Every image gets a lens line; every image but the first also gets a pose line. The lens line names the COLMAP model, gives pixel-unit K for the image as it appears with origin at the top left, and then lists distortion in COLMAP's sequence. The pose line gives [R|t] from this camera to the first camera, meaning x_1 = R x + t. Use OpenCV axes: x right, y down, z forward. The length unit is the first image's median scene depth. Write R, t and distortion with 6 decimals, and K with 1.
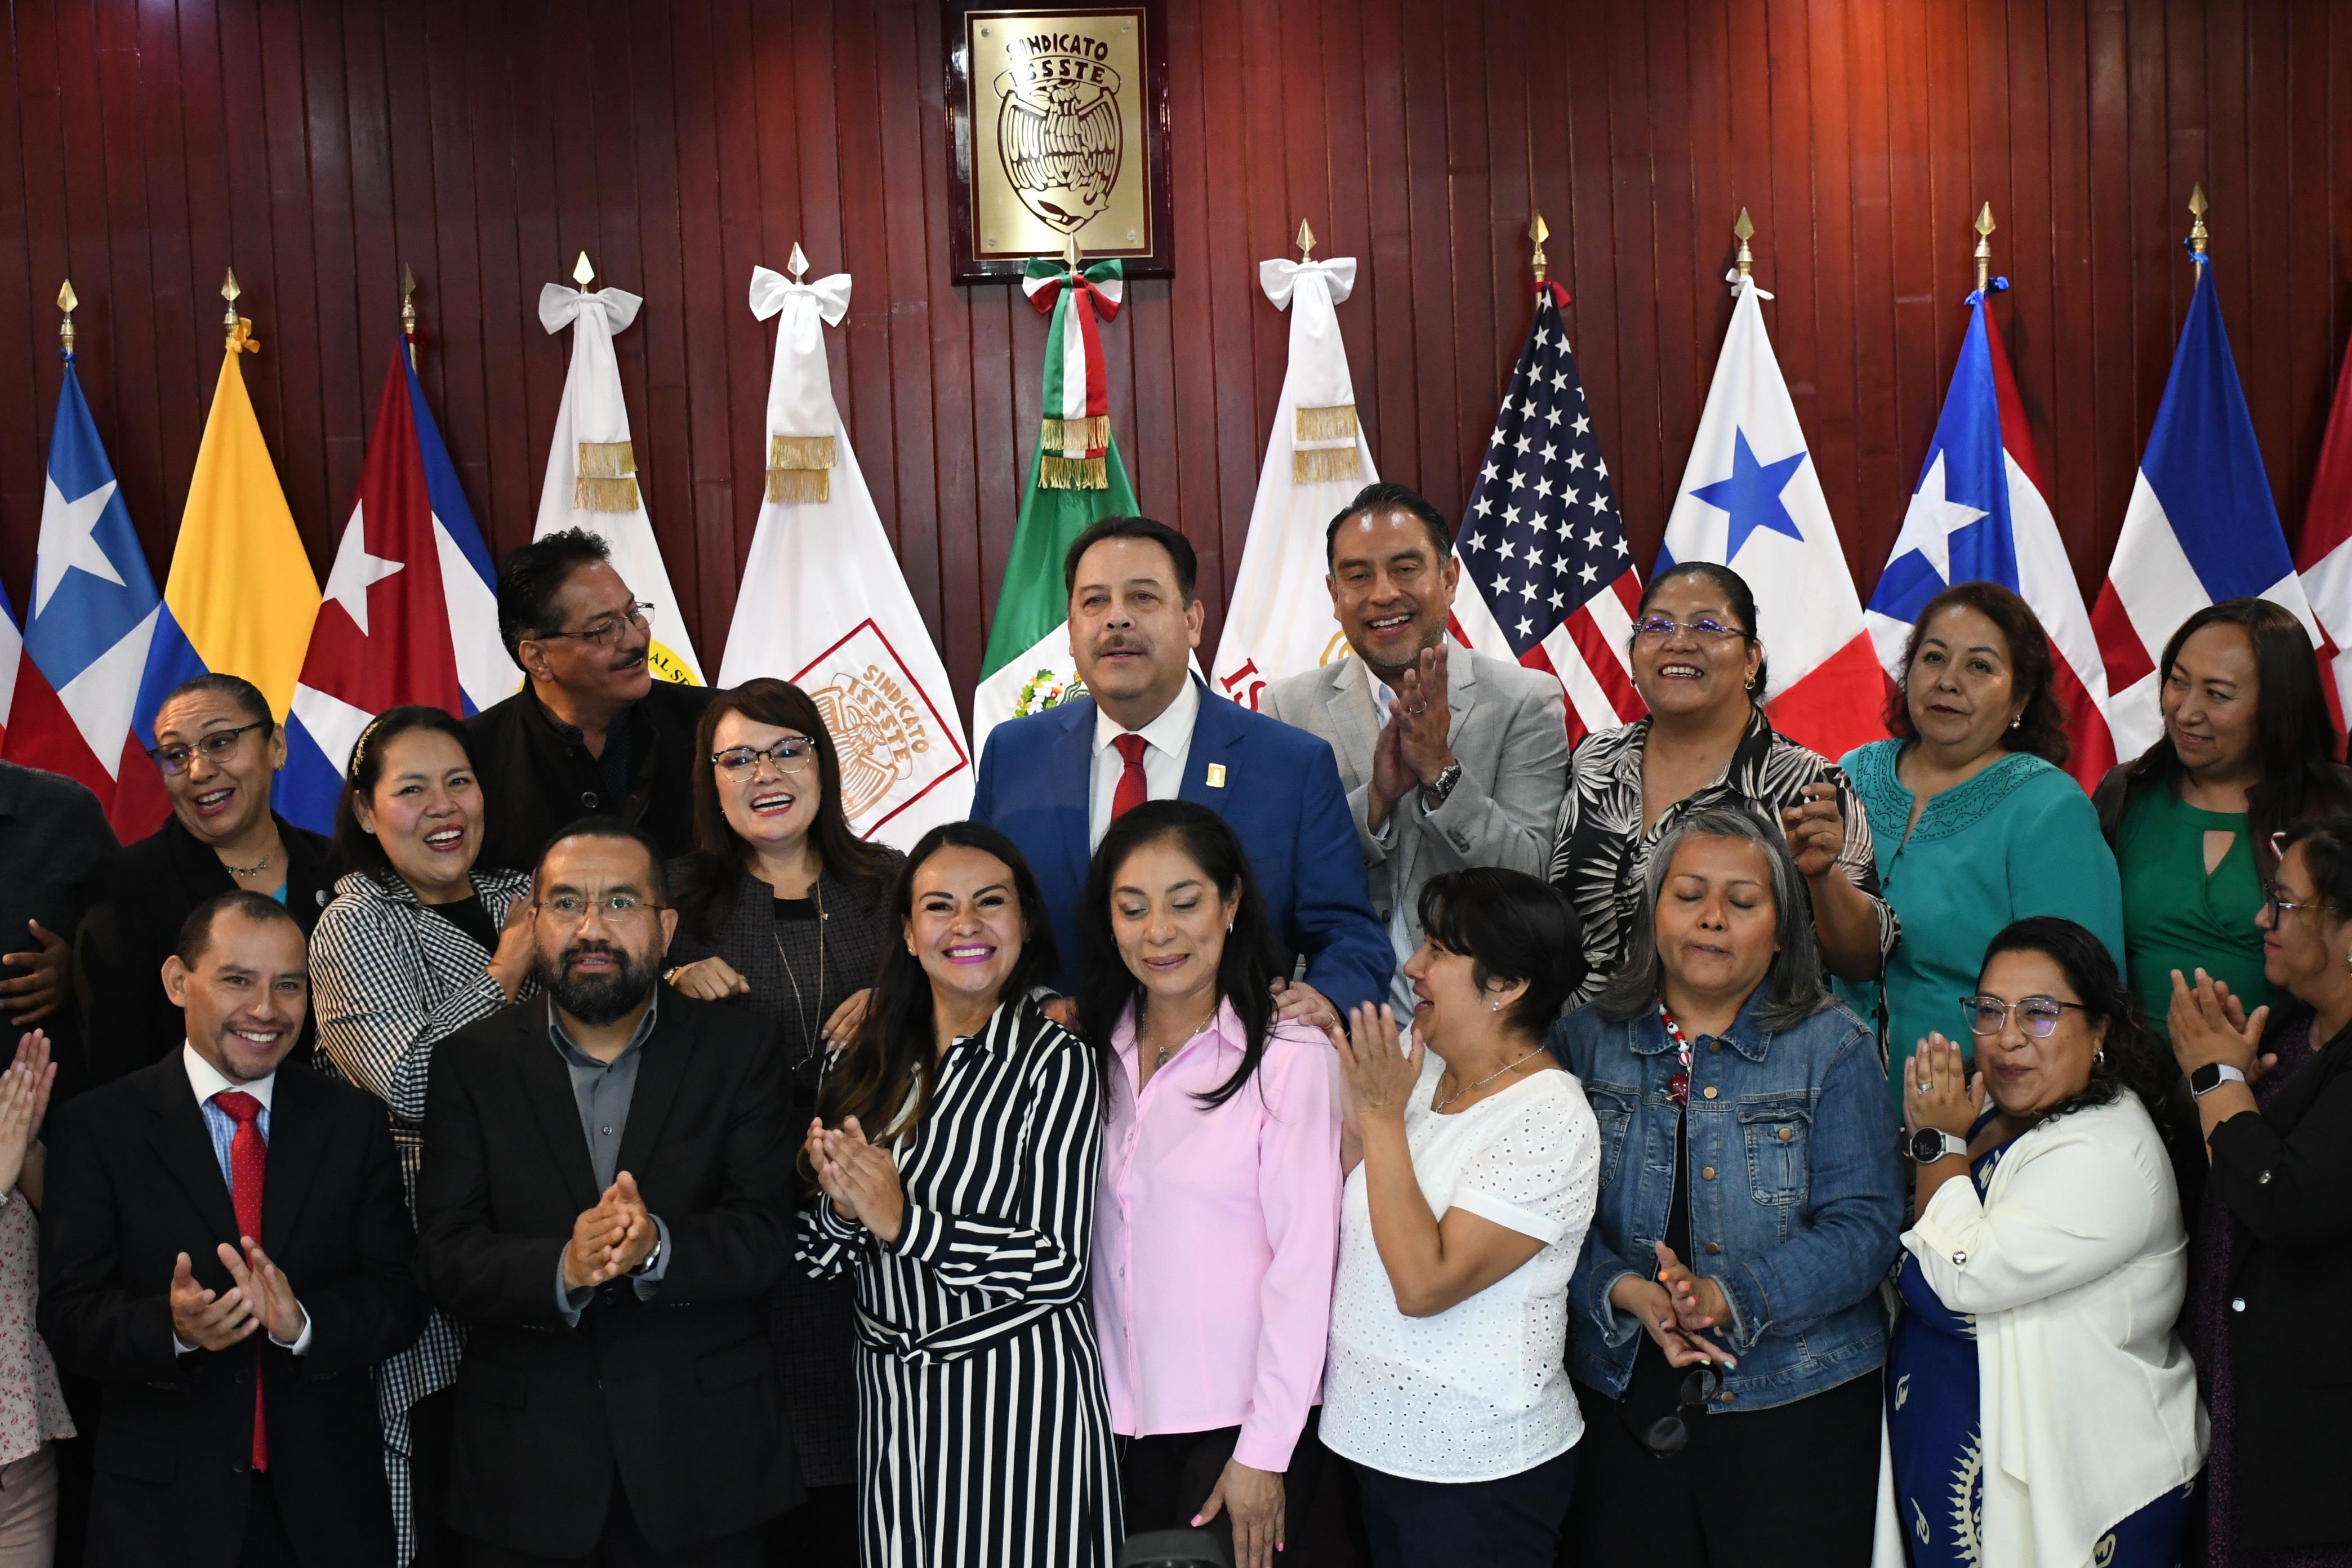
lens RADIAL K [[3868.0, 0, 1174.6], [0, 3868.0, 785.2], [0, 0, 1]] dist [-0.037963, 0.000000]
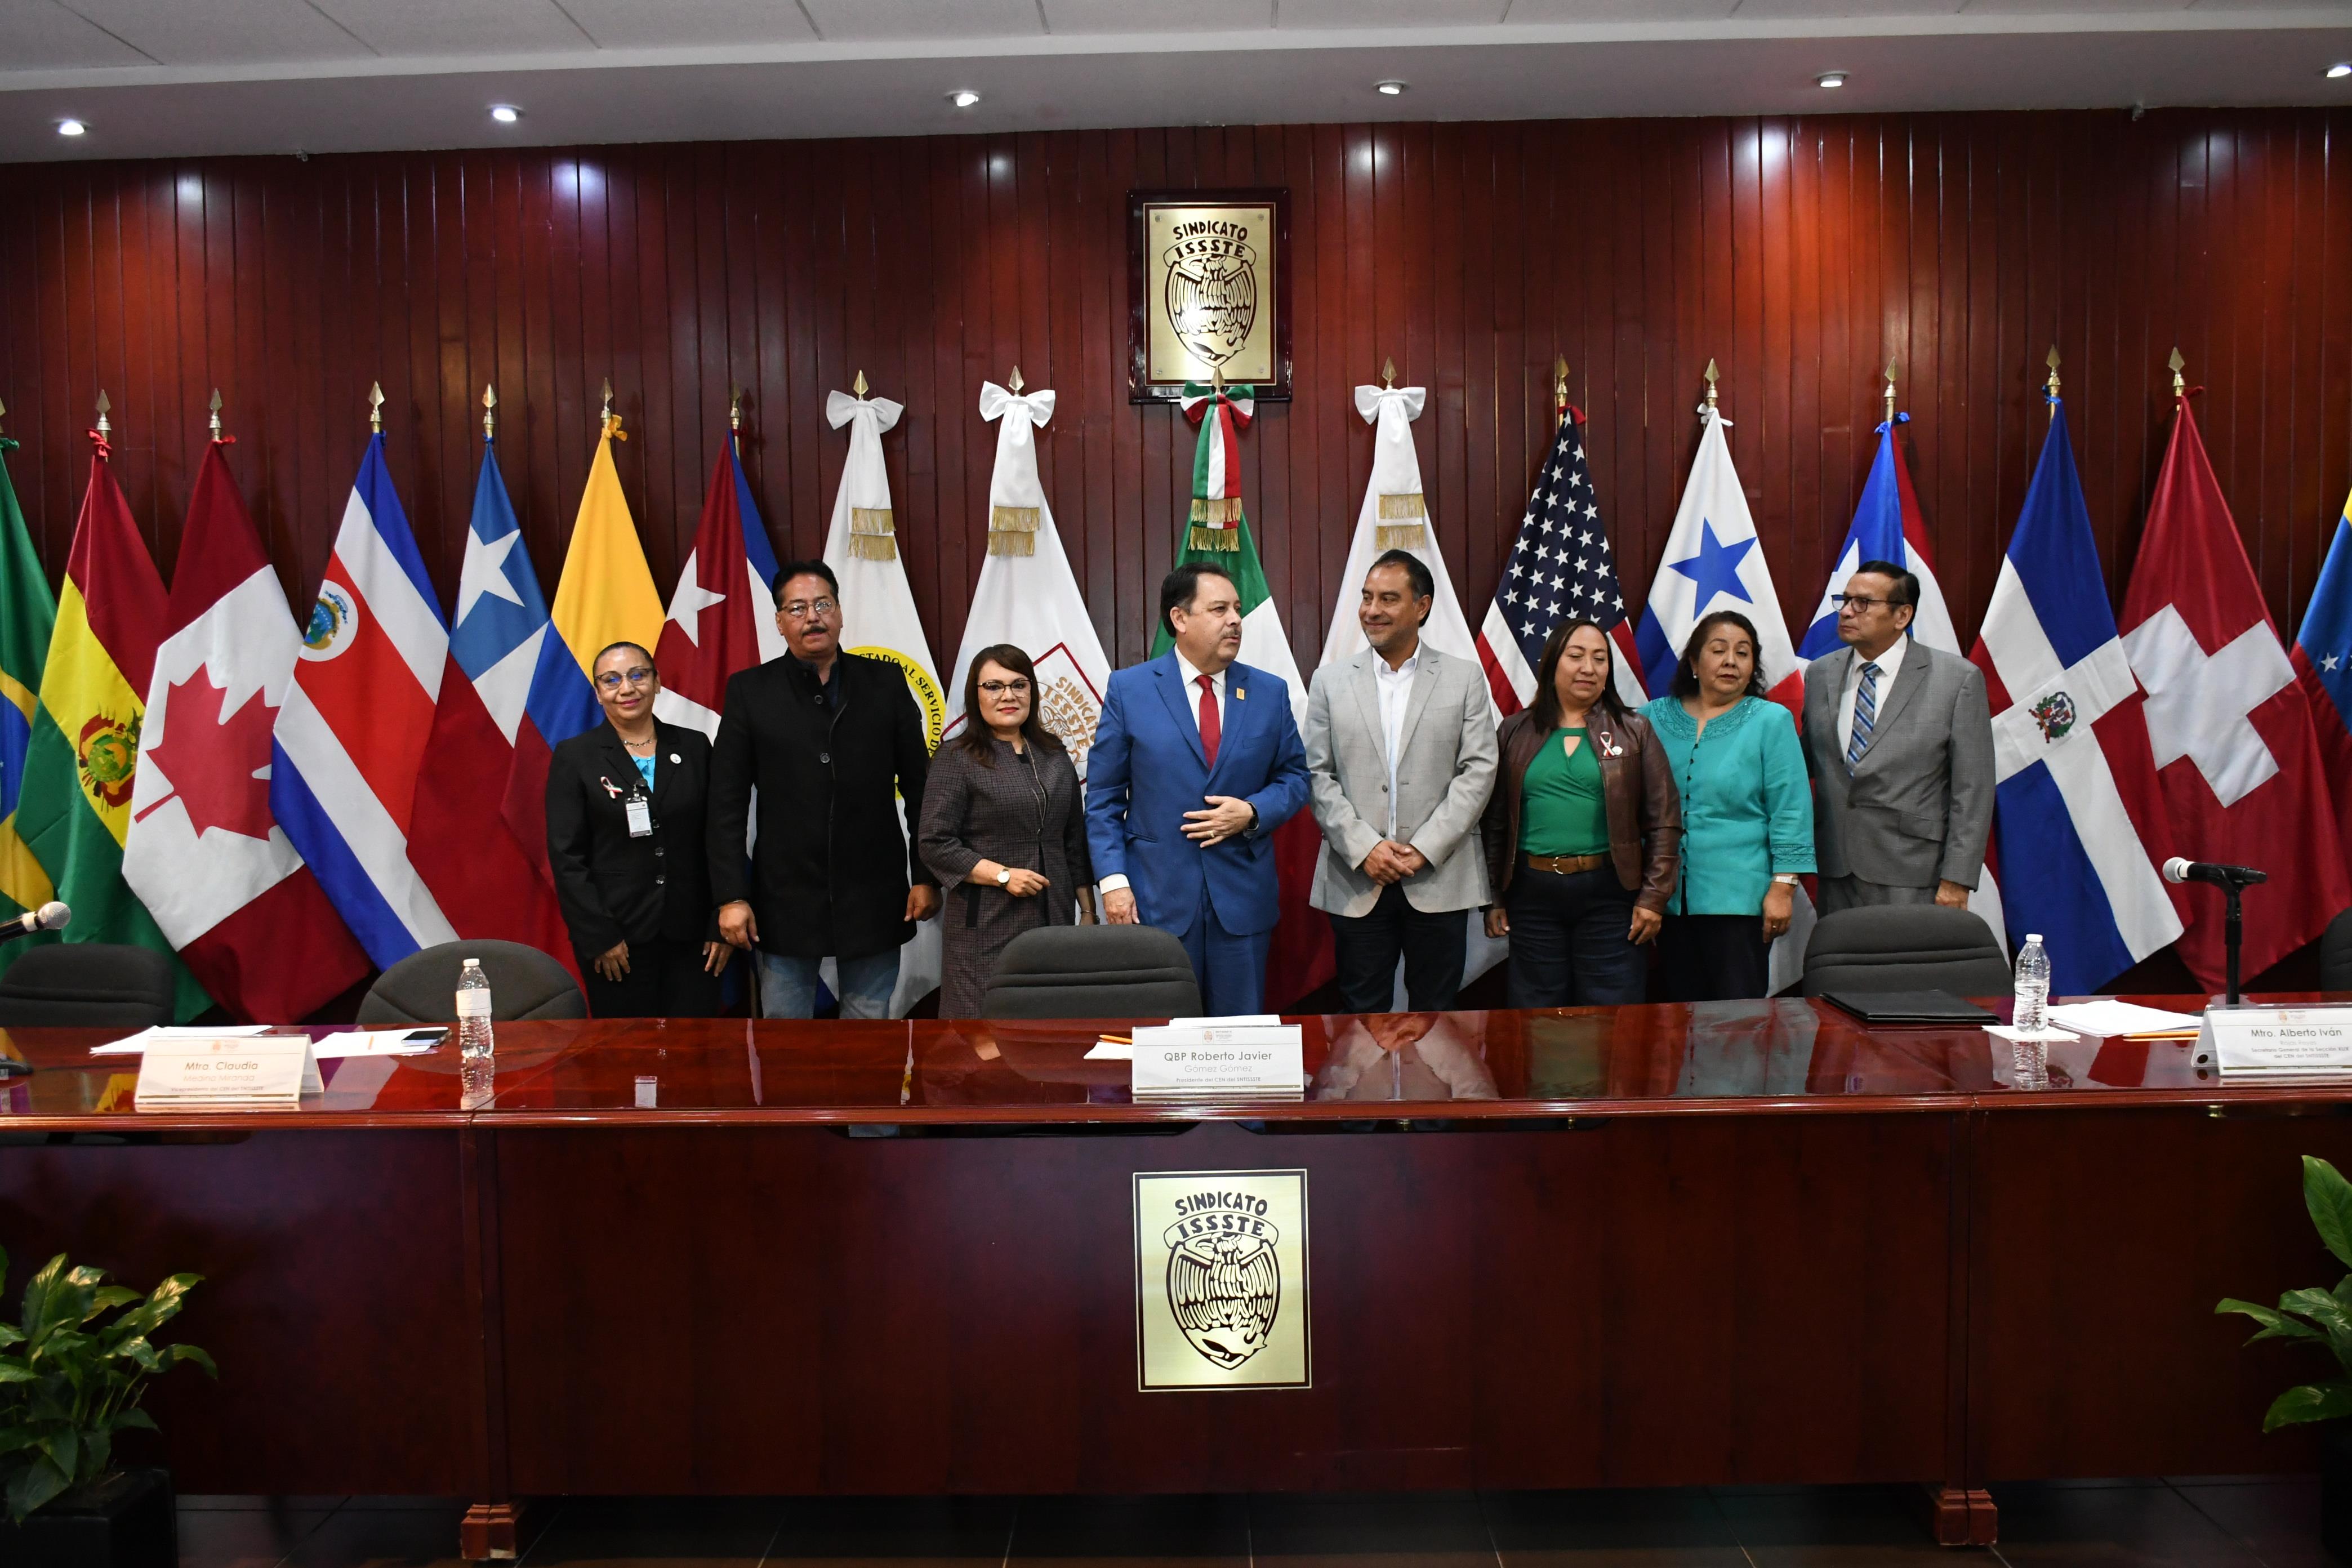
lens RADIAL K [[1982.8, 0, 1180.1], [0, 1982.8, 783.8], [0, 0, 1]] dist [-0.029611, 0.003585]
pose [[0.998488, 0.025342, -0.048777, -0.001908], [-0.026670, 0.999286, -0.026768, 0.024144], [0.048064, 0.028028, 0.998451, 0.305322]]
